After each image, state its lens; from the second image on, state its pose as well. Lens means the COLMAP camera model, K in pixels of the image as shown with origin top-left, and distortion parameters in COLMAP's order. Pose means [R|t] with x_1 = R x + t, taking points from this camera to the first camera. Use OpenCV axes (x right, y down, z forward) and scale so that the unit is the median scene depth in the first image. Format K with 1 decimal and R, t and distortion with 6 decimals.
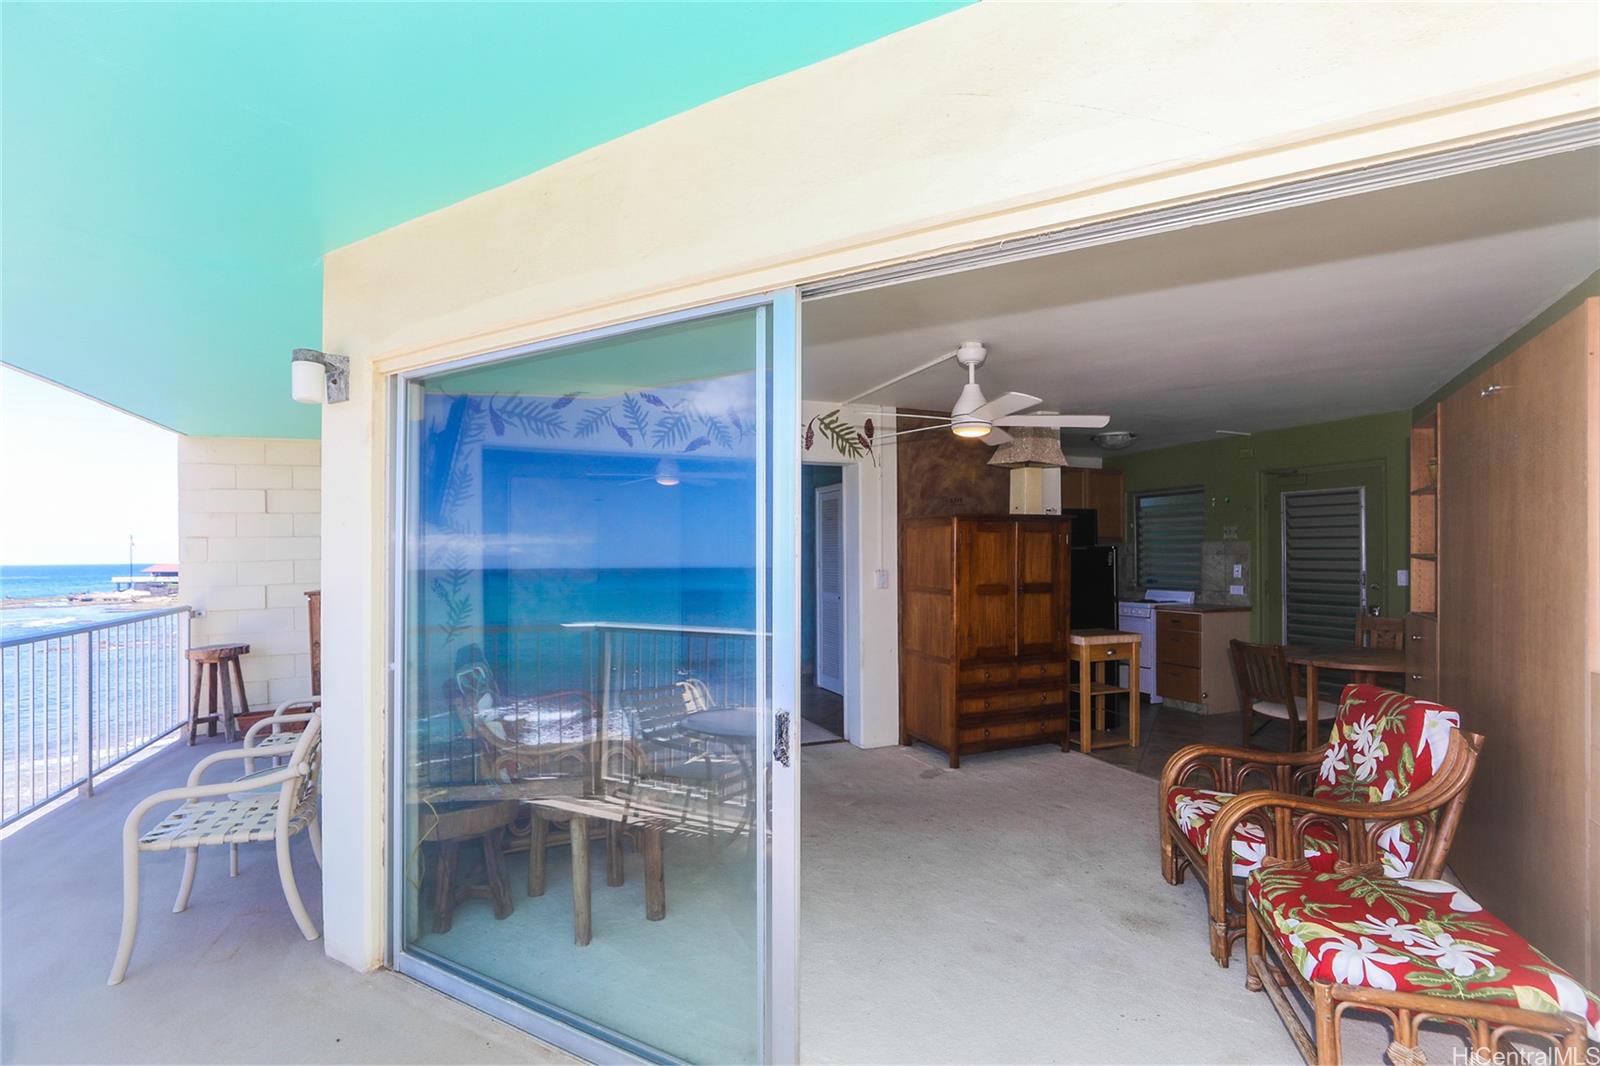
lens RADIAL K [[739.7, 0, 801.3], [0, 739.7, 547.6], [0, 0, 1]] dist [-0.025156, 0.010881]
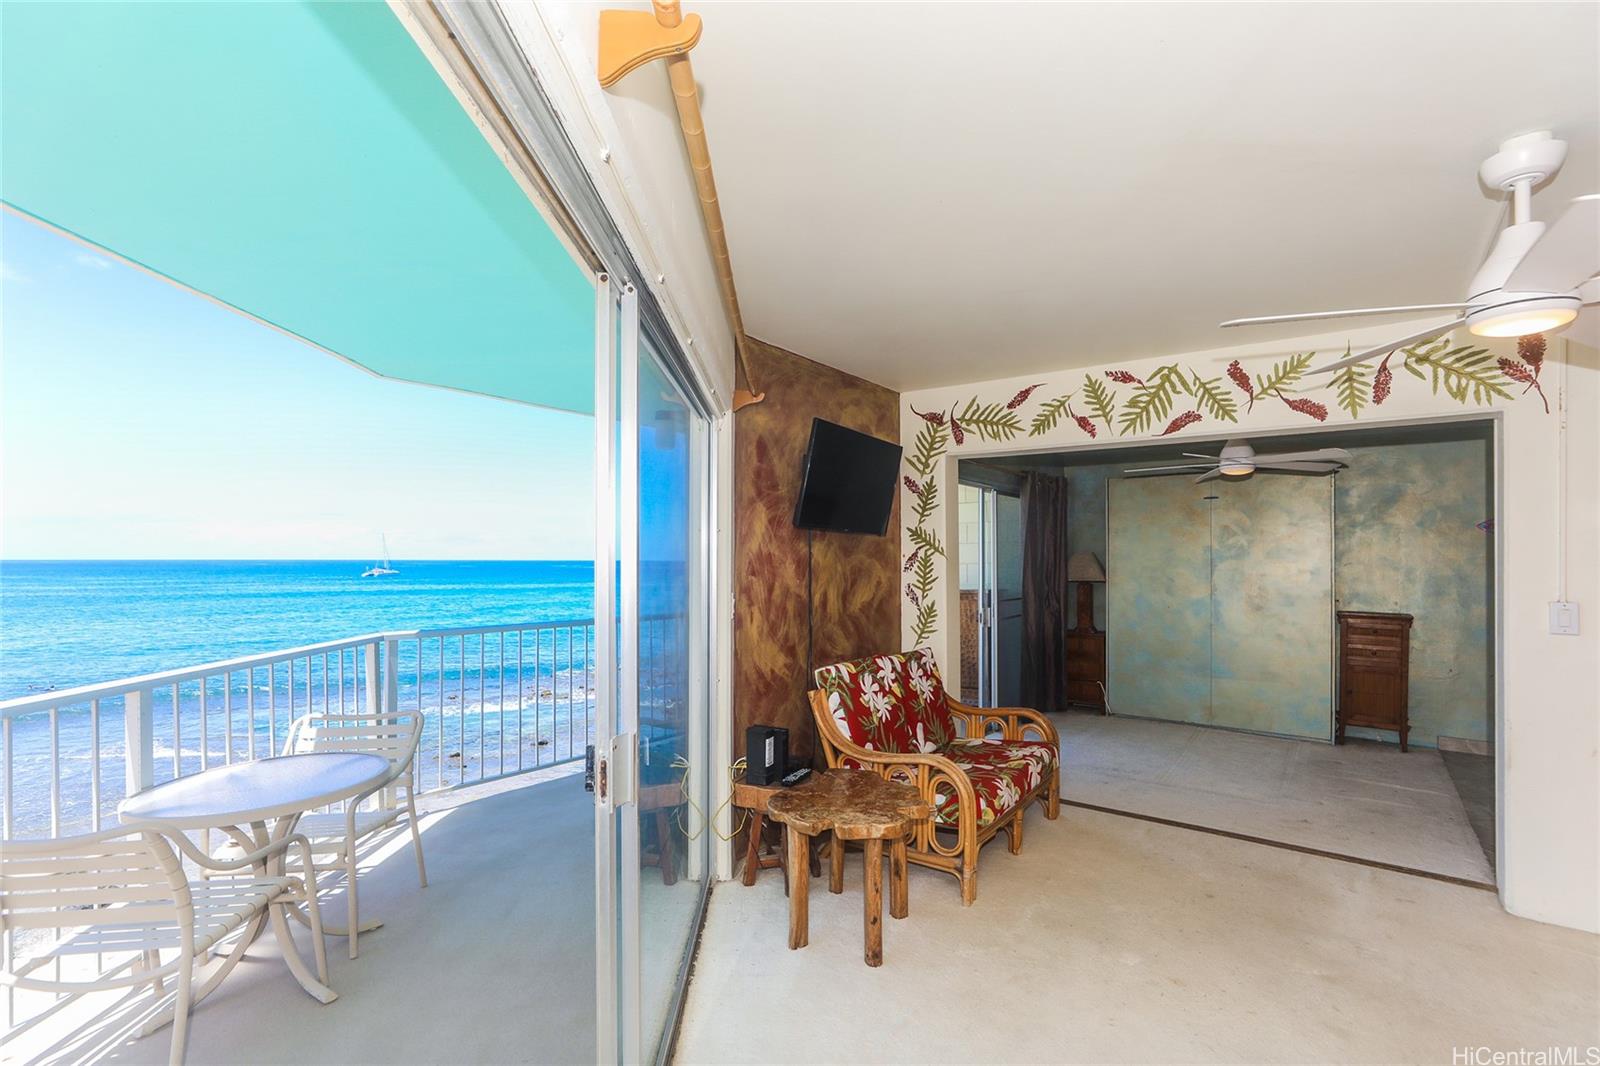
lens RADIAL K [[739.7, 0, 788.9], [0, 739.7, 558.2], [0, 0, 1]] dist [-0.025156, 0.010881]
pose [[0.494829, 0.011003, -0.868920, 0.319035], [-0.001542, 0.999929, 0.011784, -0.007604], [0.868989, -0.004491, 0.494811, 0.266252]]
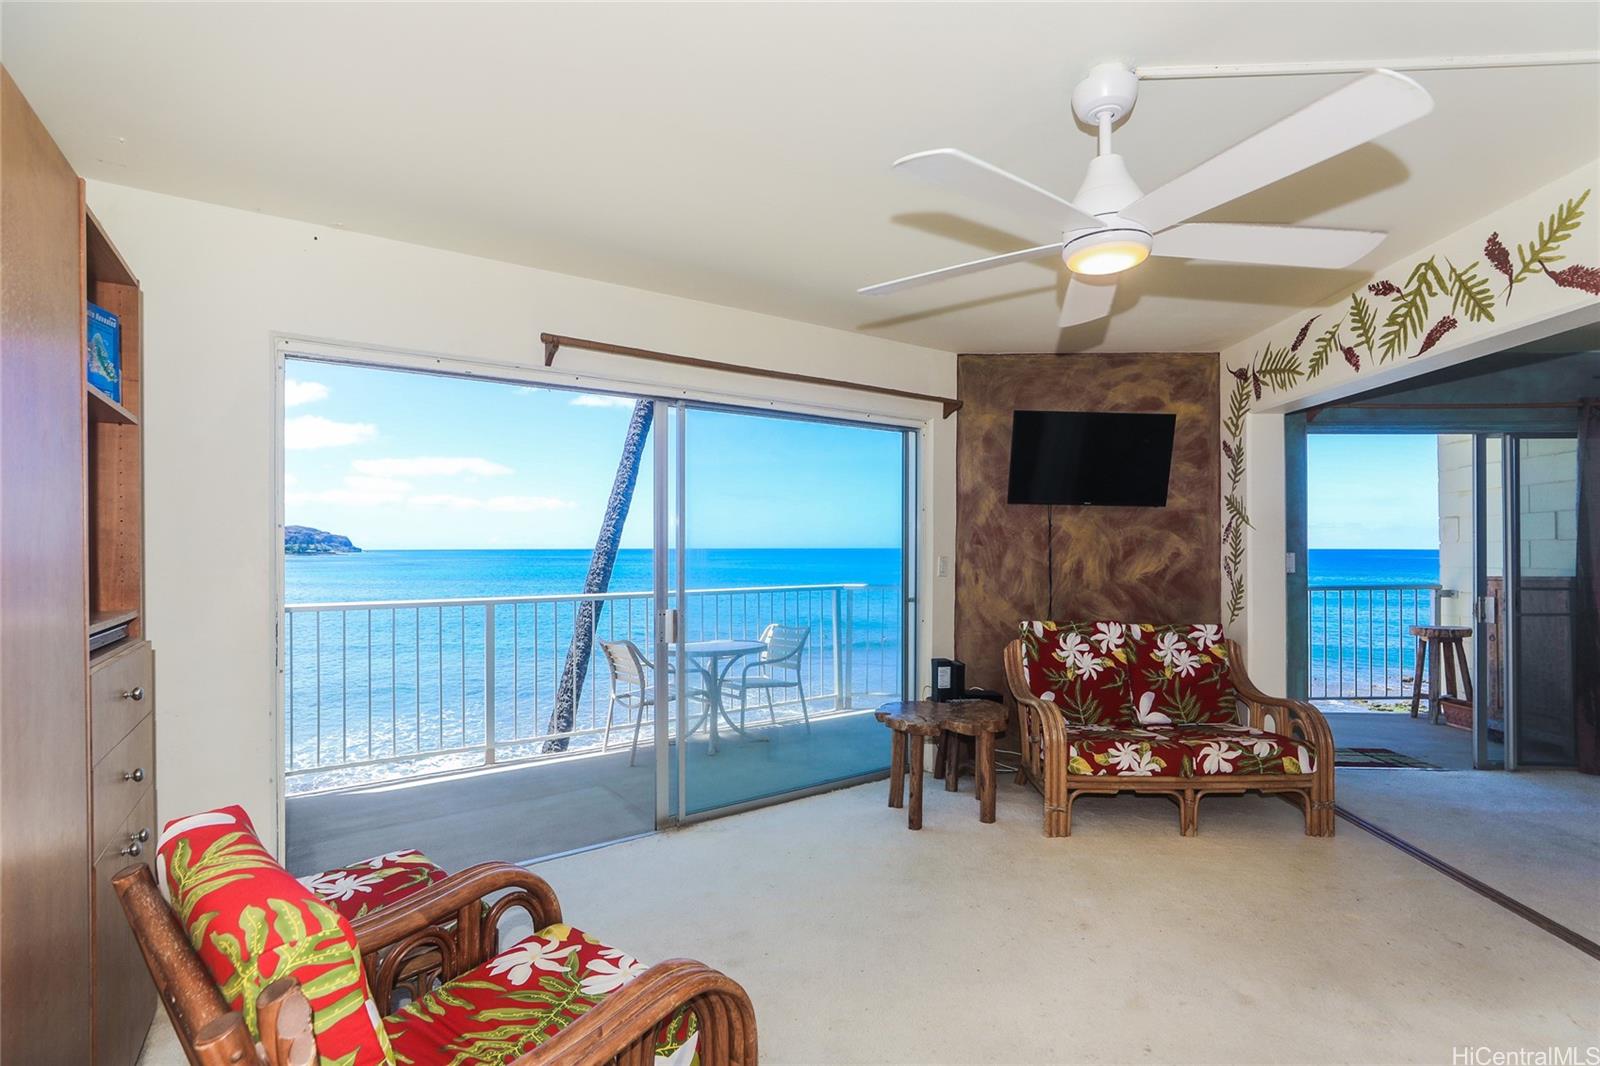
lens RADIAL K [[739.7, 0, 804.2], [0, 739.7, 544.1], [0, 0, 1]] dist [-0.025156, 0.010881]
pose [[-0.442215, 0.004320, -0.896899, 0.574263], [0.009877, 0.999951, -0.000054, 0.016452], [0.896855, -0.008883, -0.442236, 0.805693]]
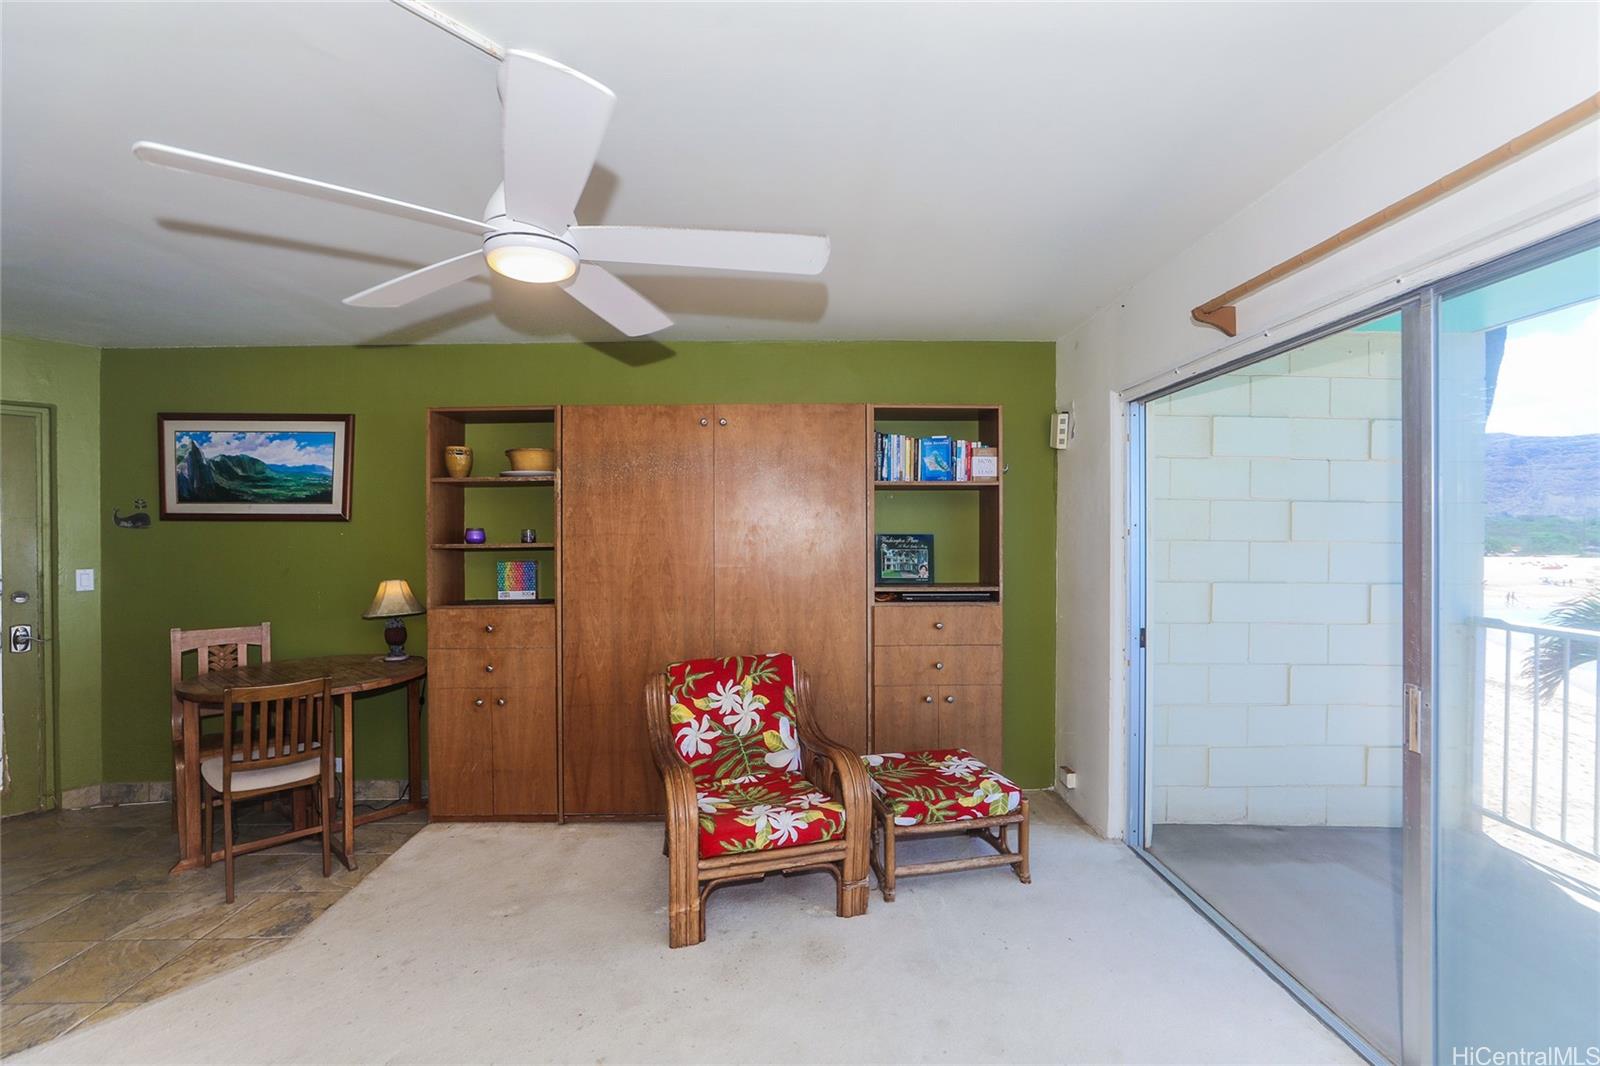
lens RADIAL K [[739.7, 0, 798.6], [0, 739.7, 536.3], [0, 0, 1]] dist [-0.025156, 0.010881]
pose [[-0.510776, 0.007965, 0.859677, -0.172247], [0.000487, 0.999960, -0.008976, 0.004068], [-0.859714, -0.004166, -0.510759, 0.846504]]
